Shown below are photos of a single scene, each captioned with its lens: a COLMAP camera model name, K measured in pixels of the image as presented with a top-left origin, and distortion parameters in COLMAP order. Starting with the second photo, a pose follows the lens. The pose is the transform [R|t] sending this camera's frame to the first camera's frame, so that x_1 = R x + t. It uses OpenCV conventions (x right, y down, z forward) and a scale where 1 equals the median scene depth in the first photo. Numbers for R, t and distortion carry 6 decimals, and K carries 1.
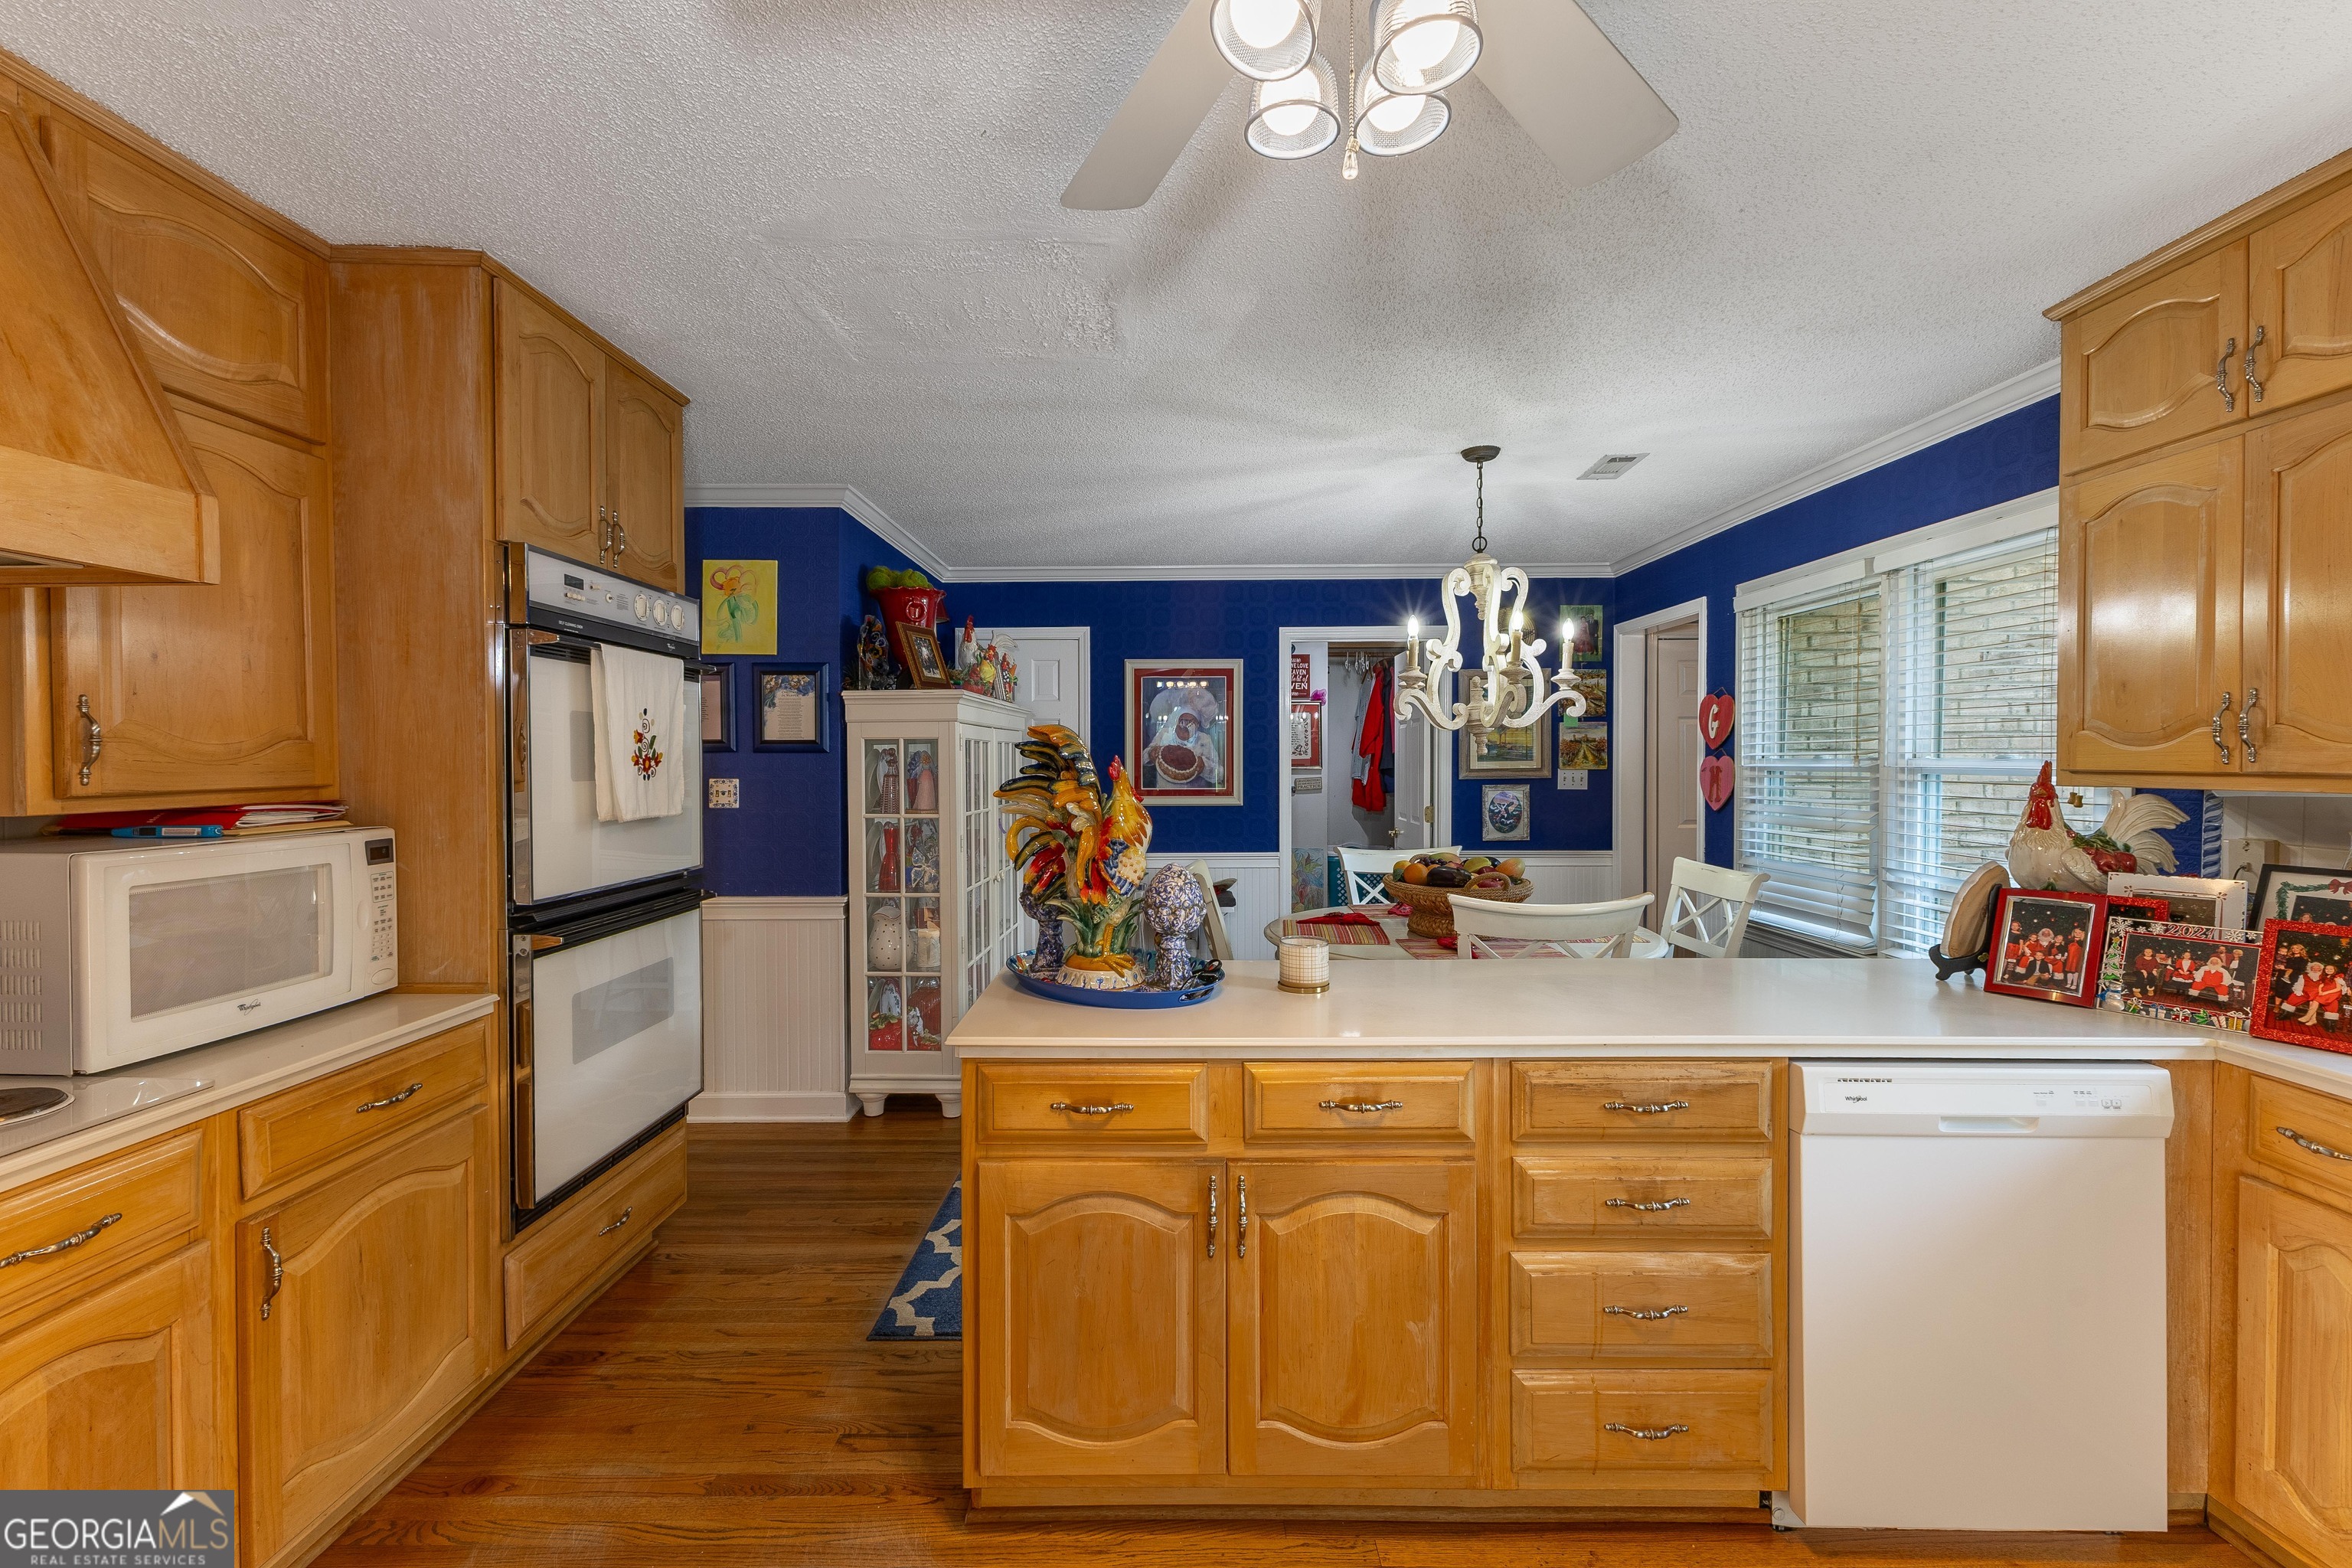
lens RADIAL K [[1006.1, 0, 1171.4], [0, 1006.1, 775.8], [0, 0, 1]] dist [0.000978, -0.000193]
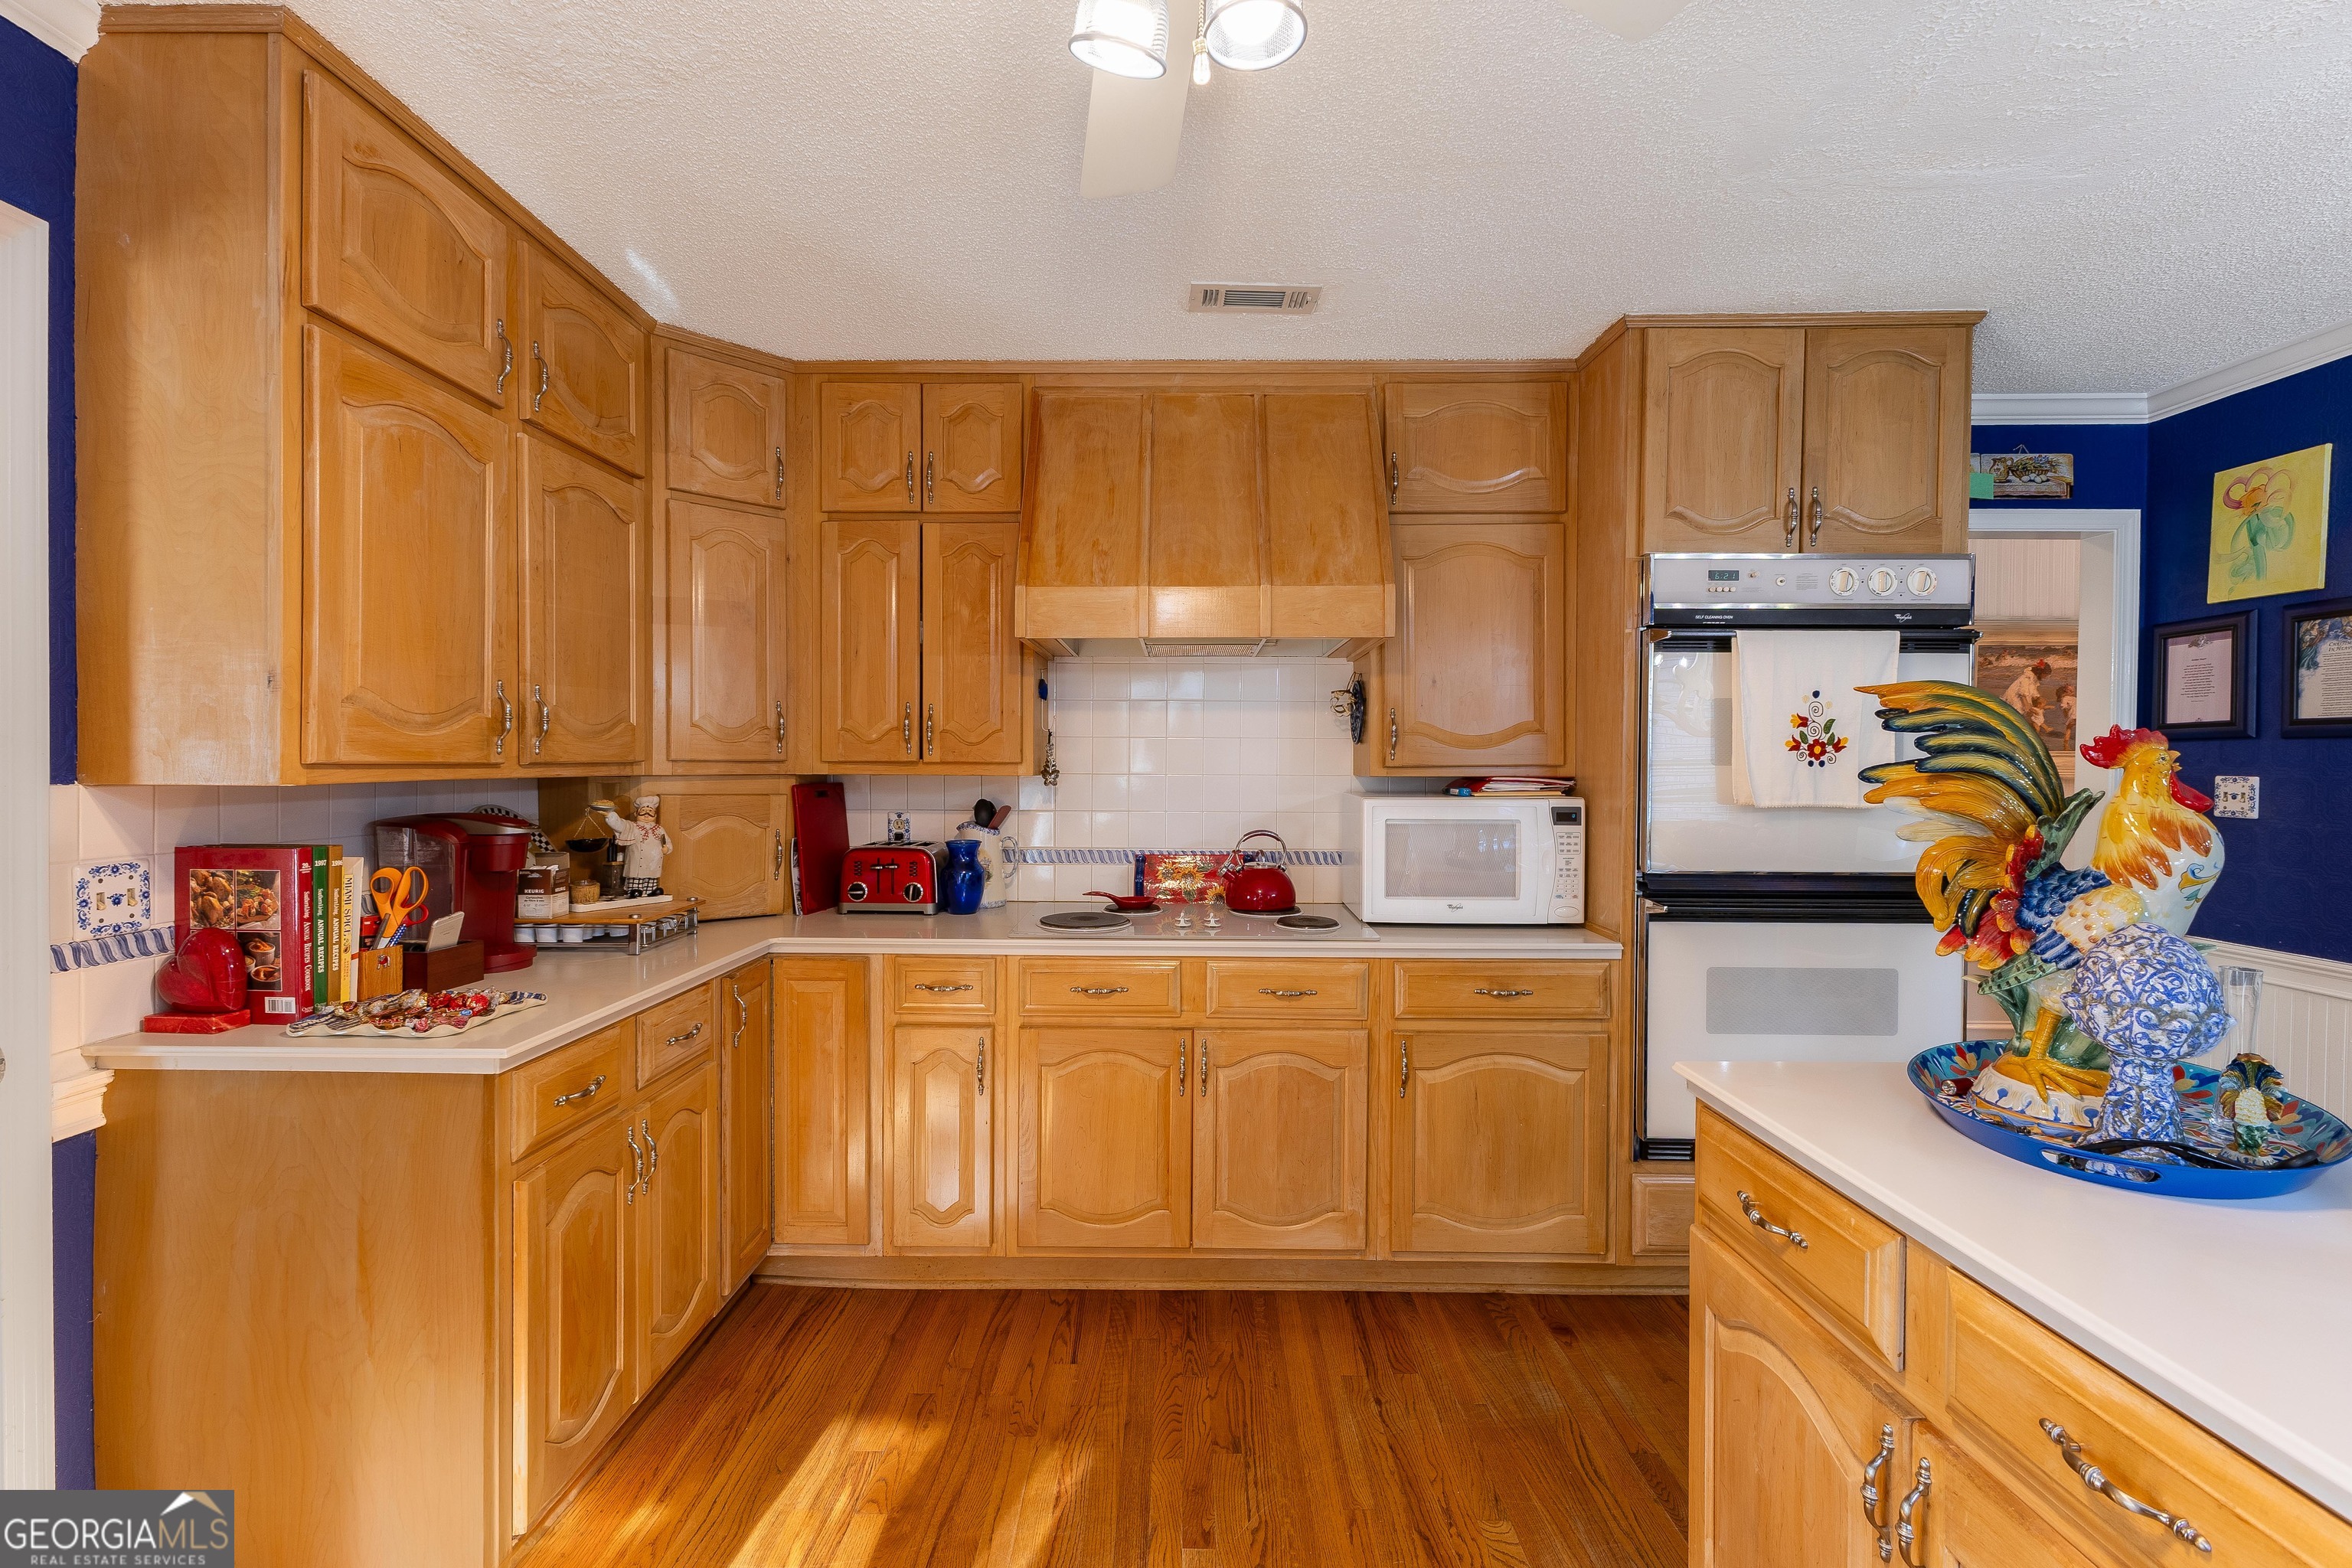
lens RADIAL K [[1029.5, 0, 1163.8], [0, 1029.5, 773.2], [0, 0, 1]] dist [0.009242, -0.001305]
pose [[-0.001222, 0.015355, -0.999881, 0.505932], [-0.020345, 0.999675, 0.015377, 0.009141], [0.999792, 0.020361, -0.000909, 0.439295]]
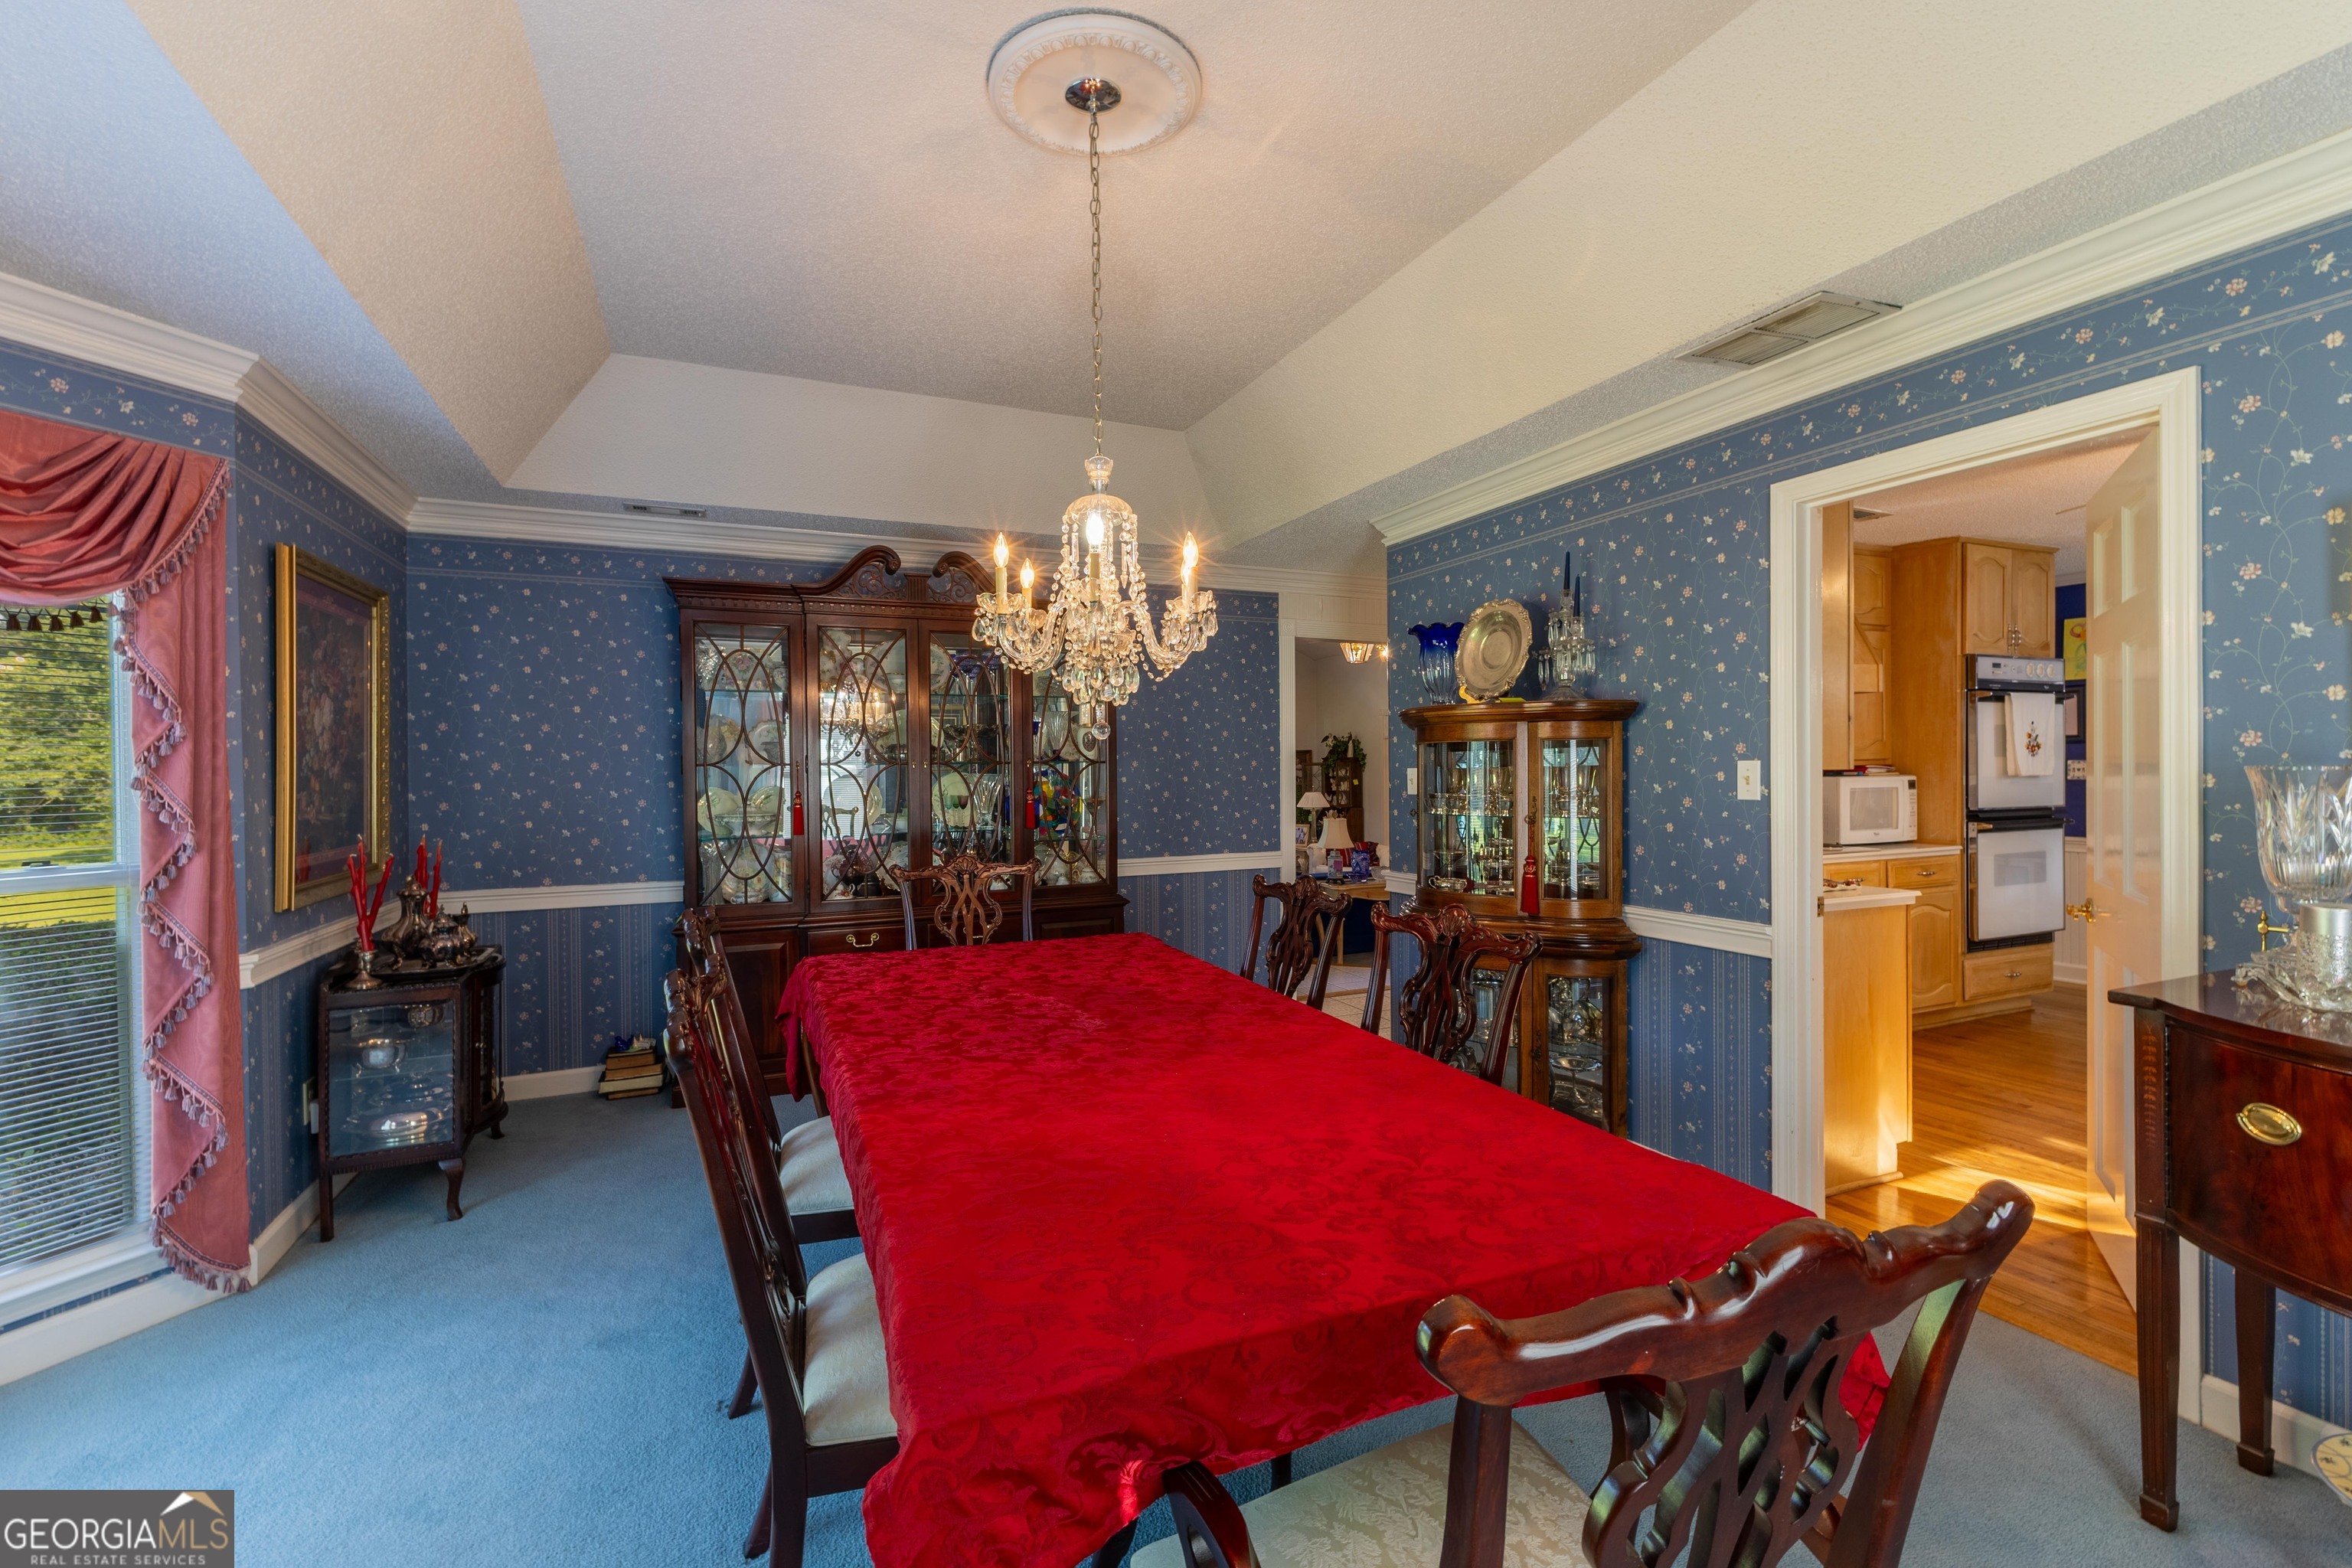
lens RADIAL K [[1016.9, 0, 1197.9], [0, 1016.9, 775.9], [0, 0, 1]] dist [0.021154, -0.000101]
pose [[0.434868, 0.003610, -0.900487, 0.691352], [-0.003507, 0.999991, 0.002315, 0.049795], [0.900487, 0.002151, 0.434877, -1.590295]]
